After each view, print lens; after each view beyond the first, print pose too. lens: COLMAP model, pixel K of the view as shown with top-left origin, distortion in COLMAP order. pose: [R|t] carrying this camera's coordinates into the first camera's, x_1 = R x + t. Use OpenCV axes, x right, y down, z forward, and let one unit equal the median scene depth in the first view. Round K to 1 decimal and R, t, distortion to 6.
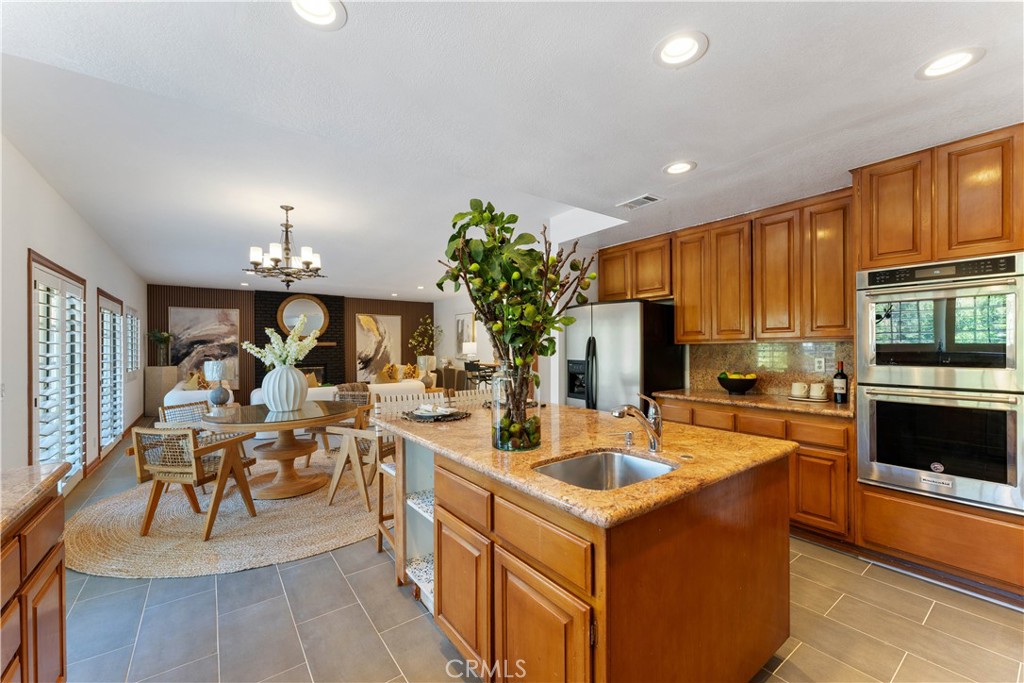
lens RADIAL K [[415.3, 0, 514.6], [0, 415.3, 343.2], [0, 0, 1]] dist [-0.001906, -0.000326]
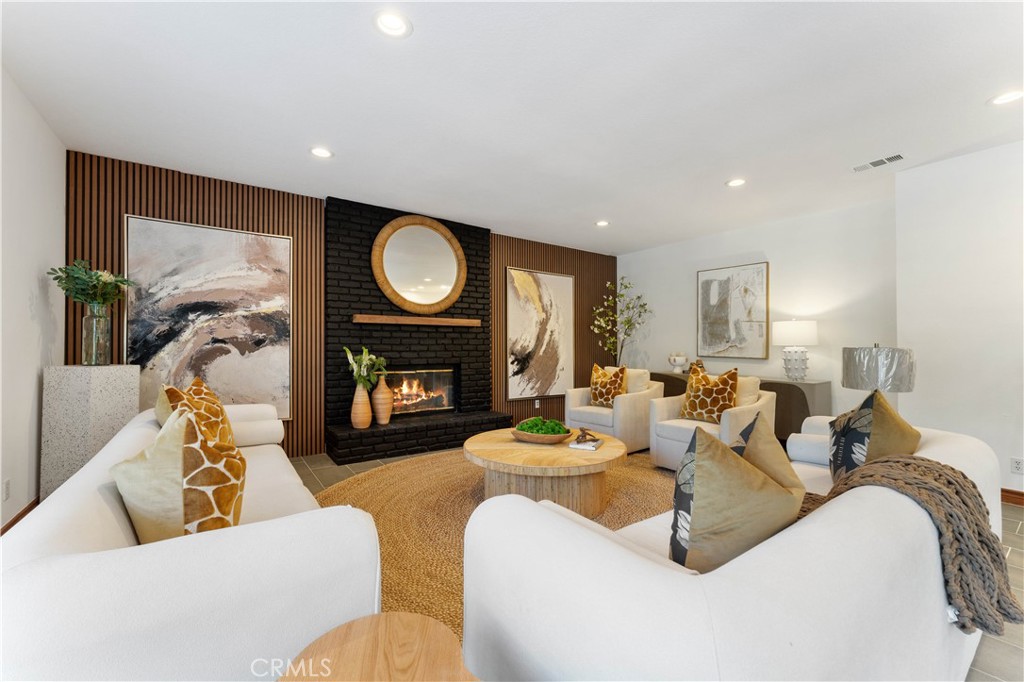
lens RADIAL K [[415.3, 0, 517.1], [0, 415.3, 343.7], [0, 0, 1]] dist [-0.001906, -0.000326]
pose [[0.999851, 0.015093, -0.008343, -0.403967], [-0.015050, 0.999873, 0.005244, 0.024490], [0.008421, -0.005118, 0.999951, 0.539530]]
